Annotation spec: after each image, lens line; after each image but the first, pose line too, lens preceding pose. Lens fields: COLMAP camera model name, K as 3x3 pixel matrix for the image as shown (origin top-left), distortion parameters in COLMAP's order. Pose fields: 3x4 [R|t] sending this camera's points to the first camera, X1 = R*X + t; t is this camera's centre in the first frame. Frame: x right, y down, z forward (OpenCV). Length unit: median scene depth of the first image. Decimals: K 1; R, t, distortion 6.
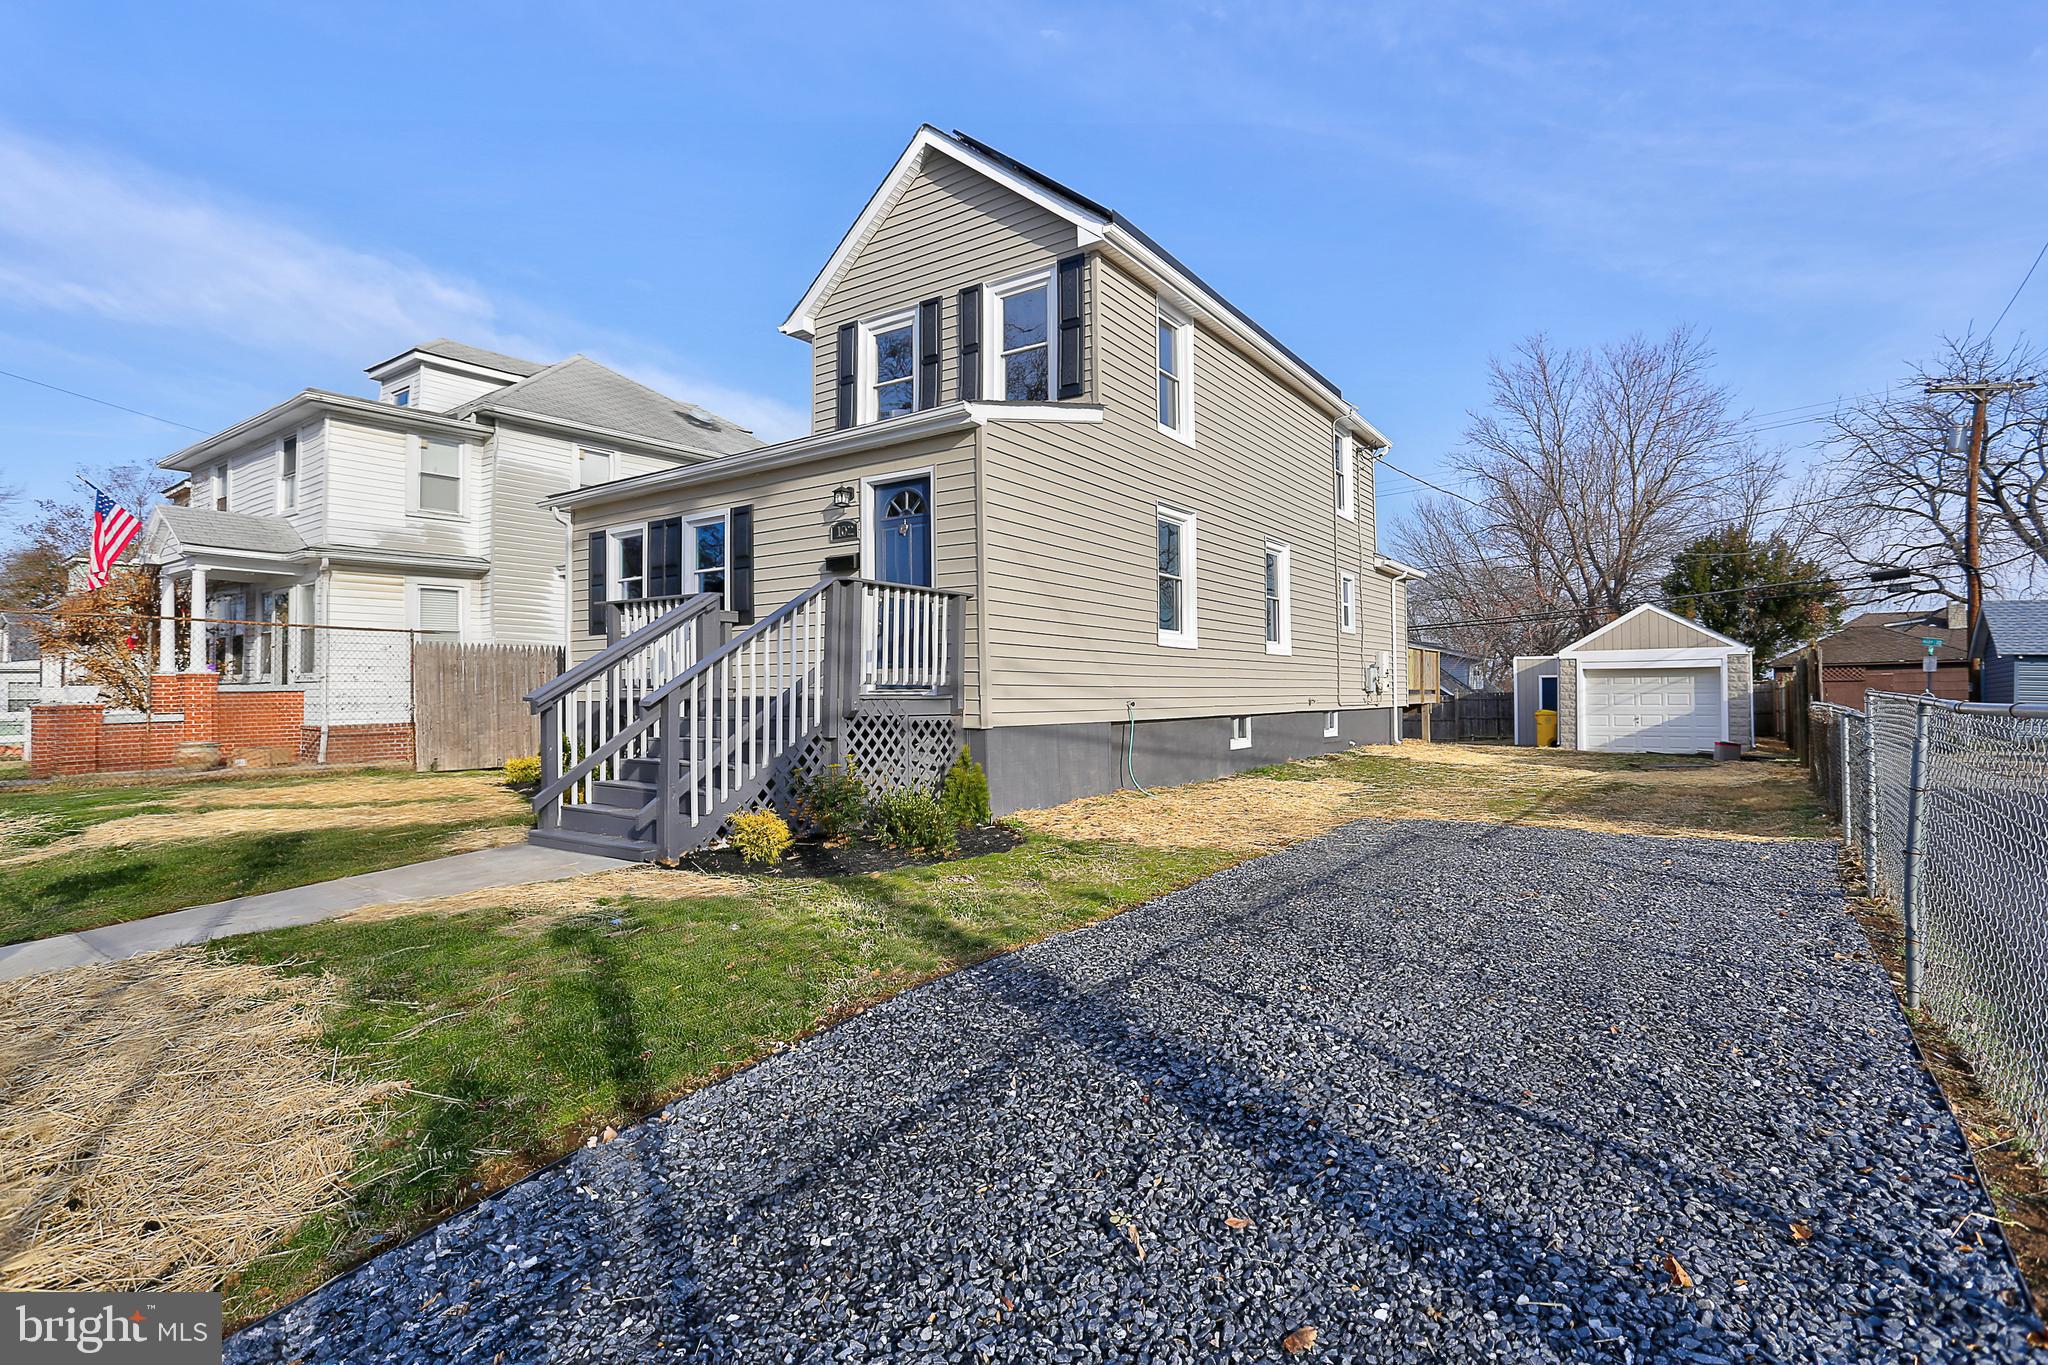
lens RADIAL K [[1048.3, 0, 1035.8], [0, 1048.3, 667.0], [0, 0, 1]] dist [-0.082171, 0.054409]
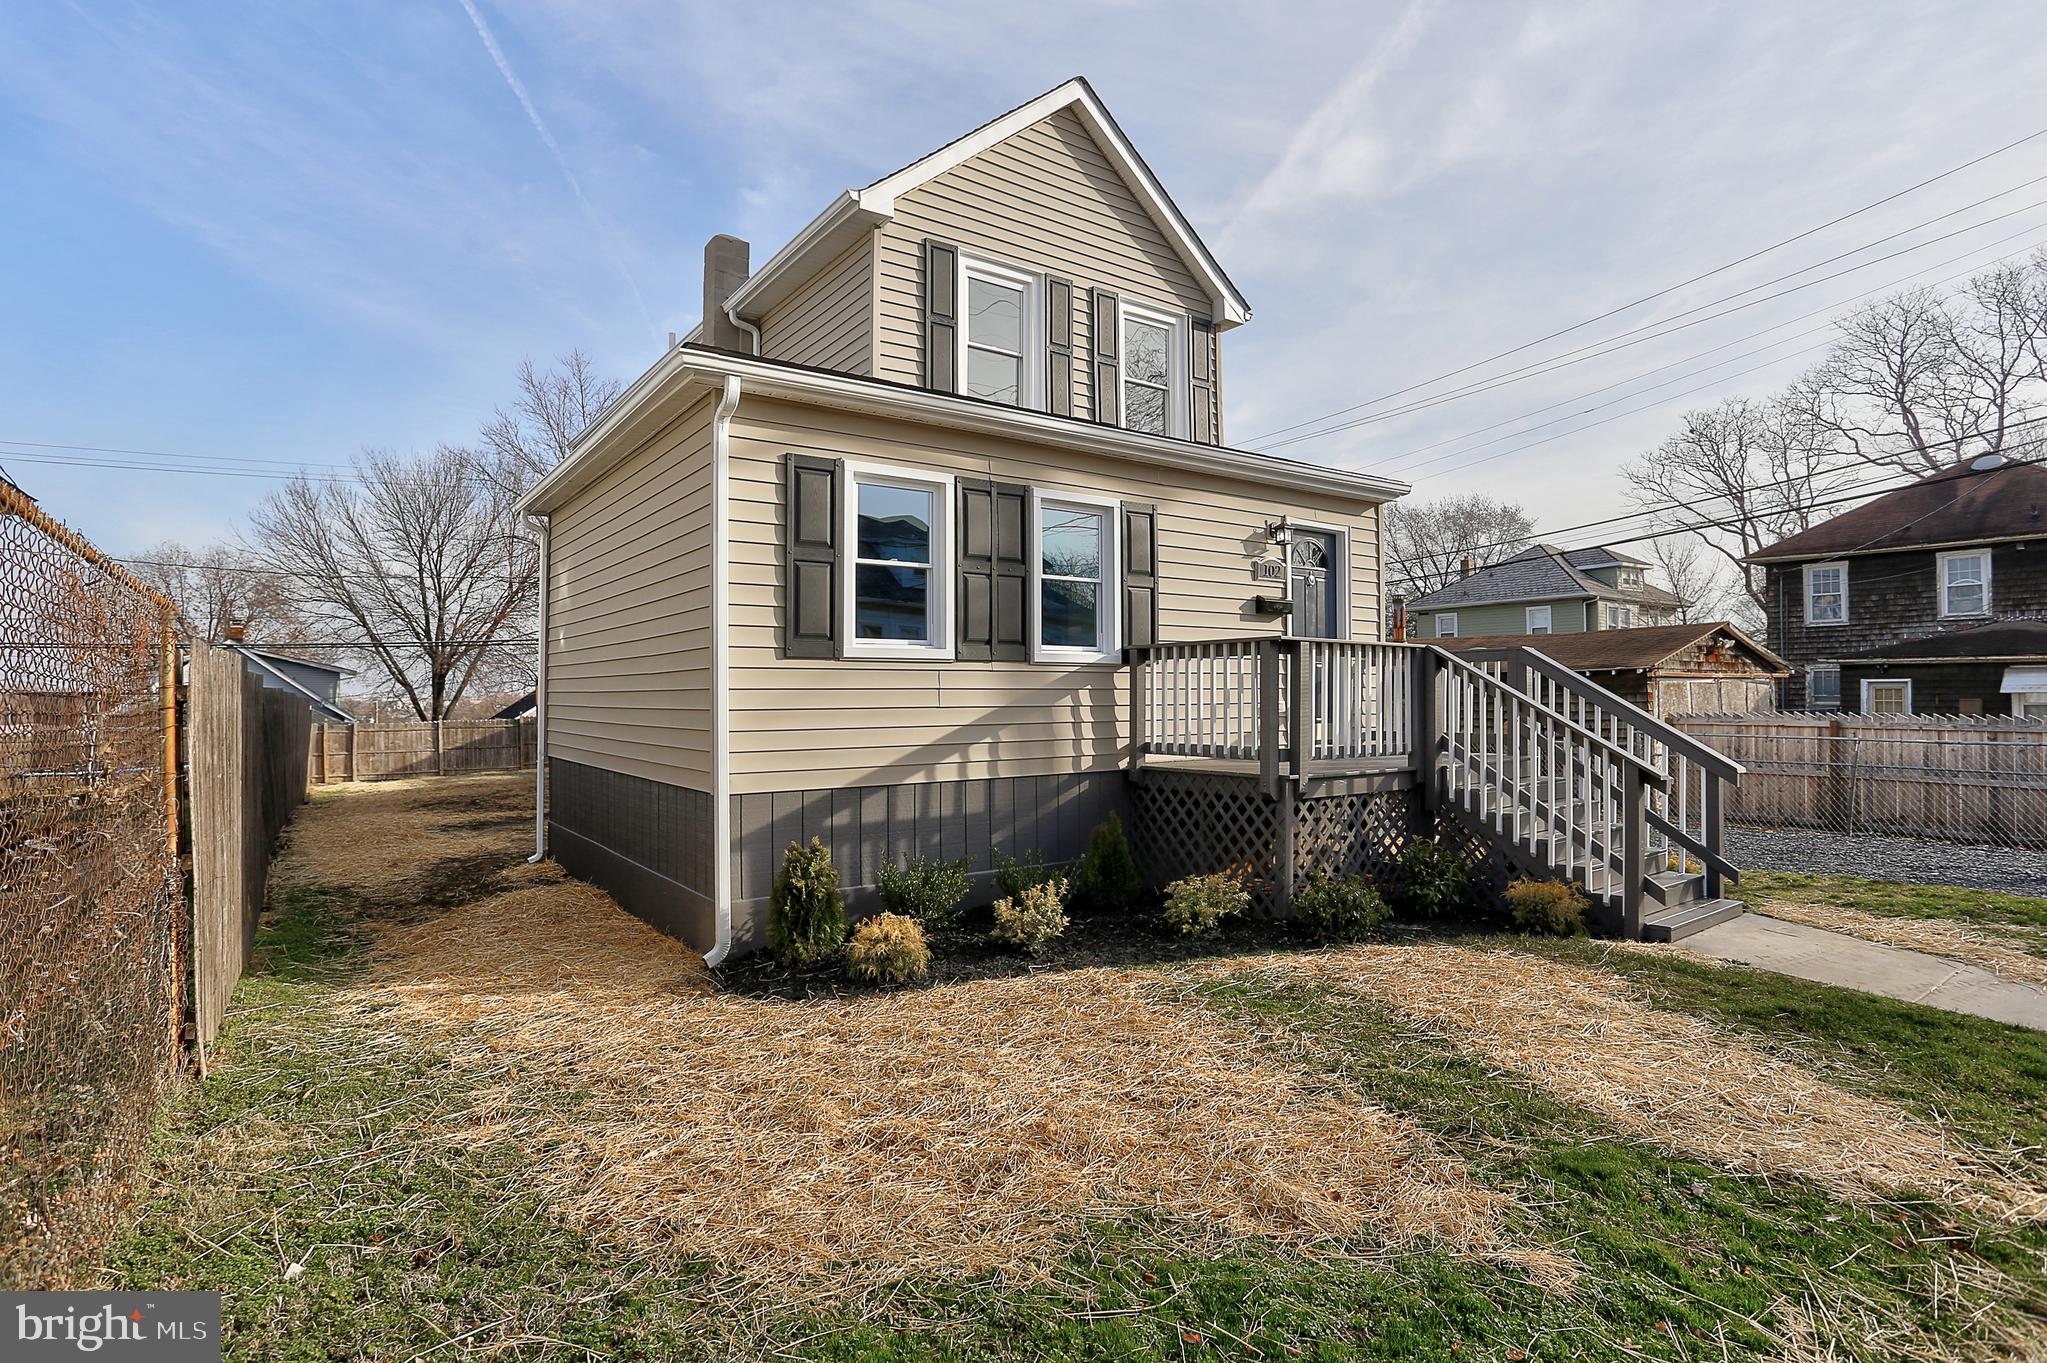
lens RADIAL K [[1047.7, 0, 1035.3], [0, 1047.7, 666.0], [0, 0, 1]] dist [-0.082171, 0.054409]
pose [[0.306400, 0.029485, 0.951446, -0.878572], [-0.022902, 0.999459, -0.023597, -0.018241], [-0.951627, -0.014560, 0.306909, 0.737900]]
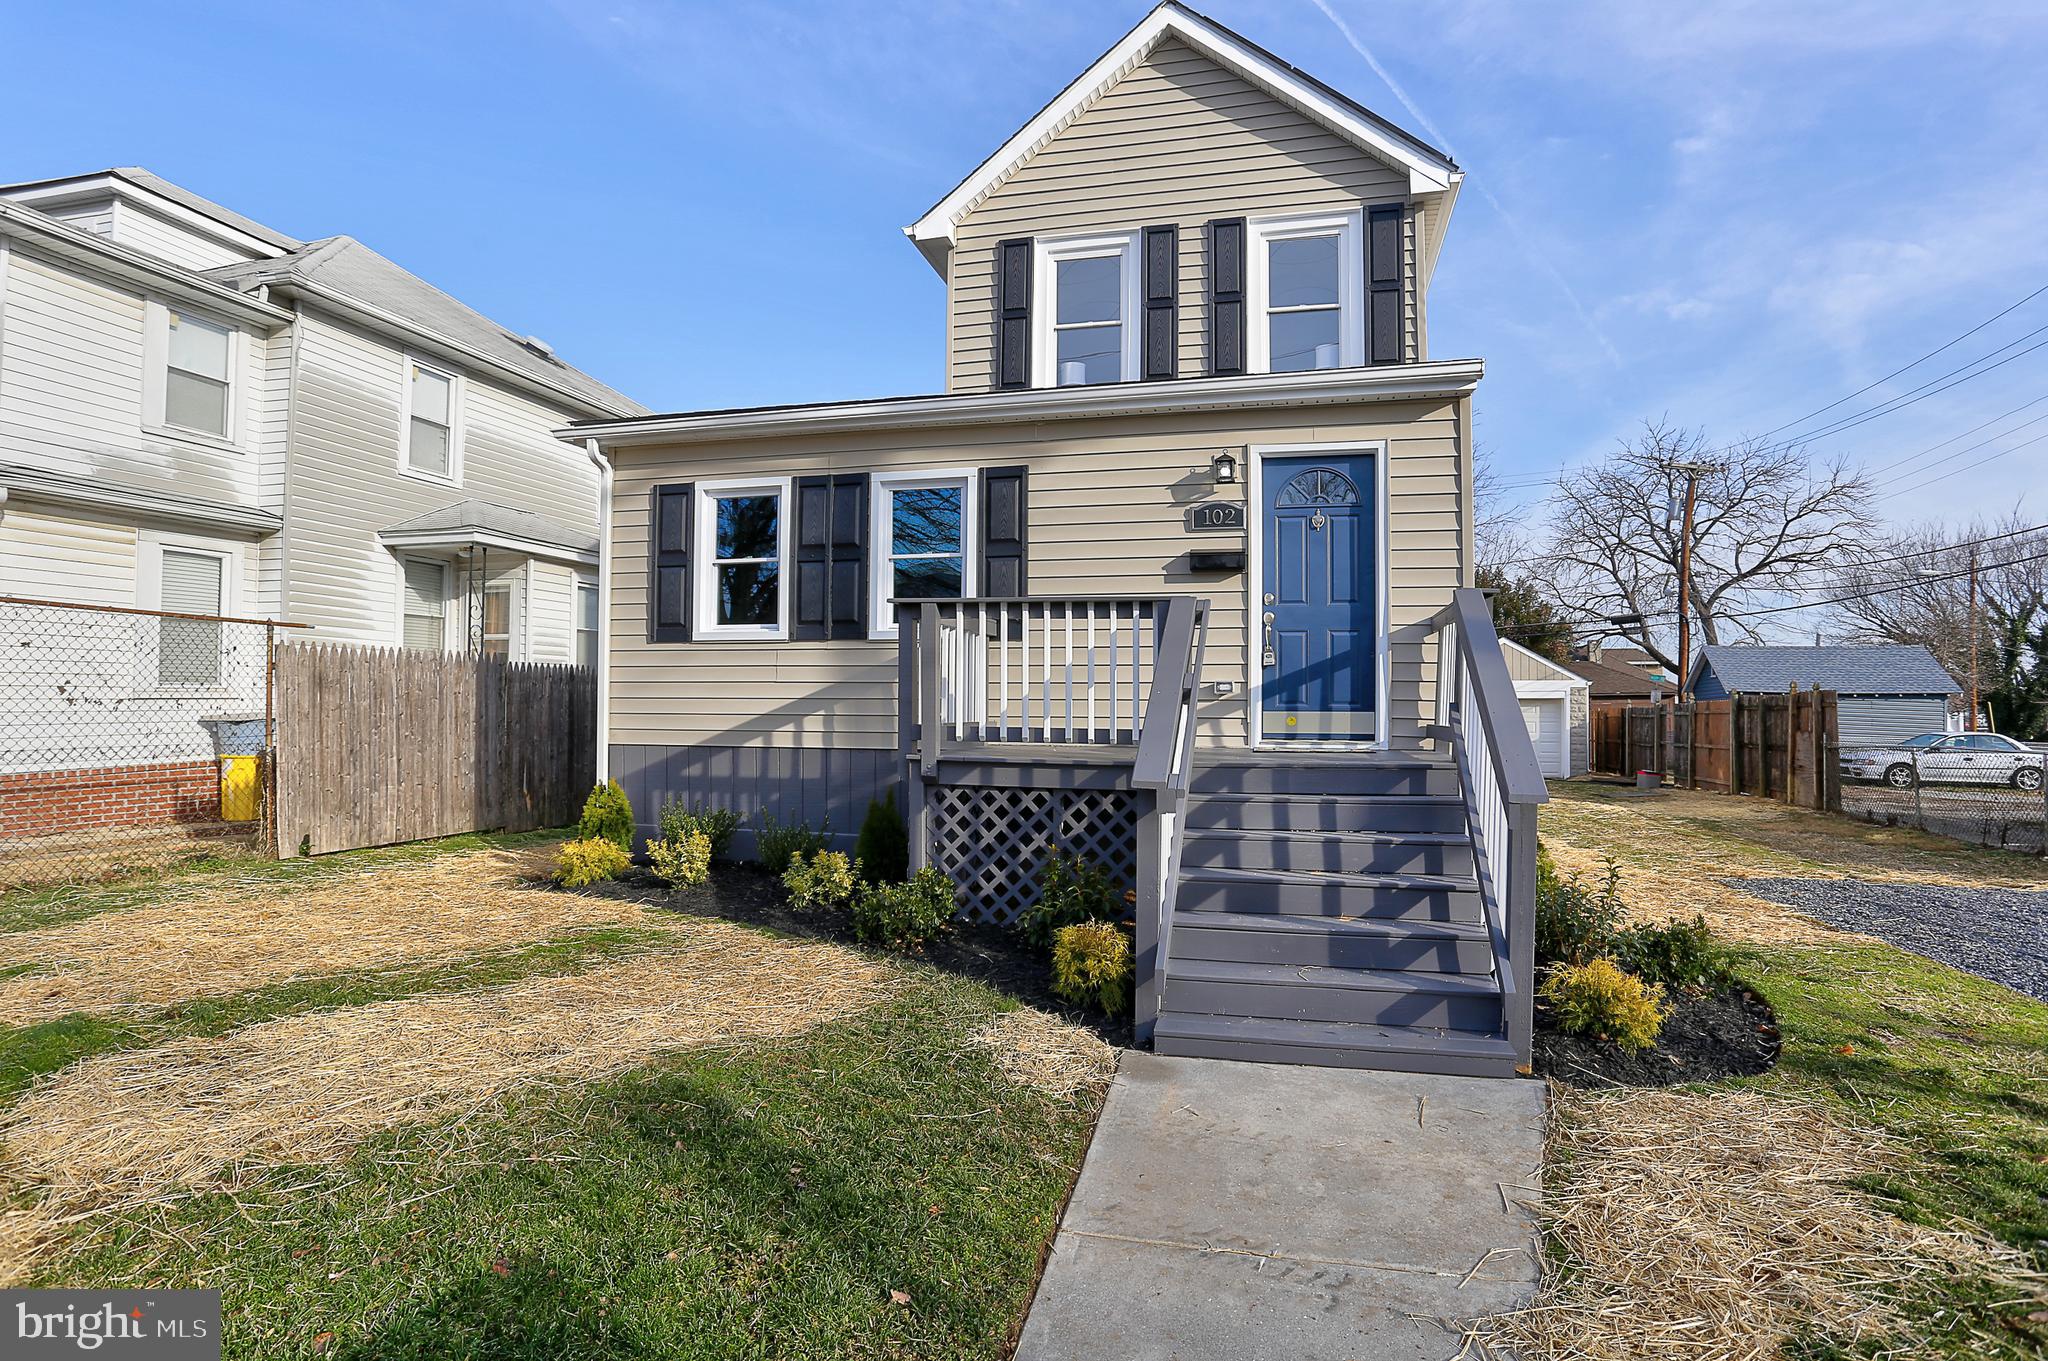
lens RADIAL K [[1034.1, 0, 1067.0], [0, 1034.1, 677.9], [0, 0, 1]] dist [-0.074270, 0.030698]
pose [[0.925571, 0.021559, 0.377961, -0.435675], [-0.022530, 0.999744, -0.001853, -0.013568], [-0.377904, -0.006800, 0.925820, 0.311478]]
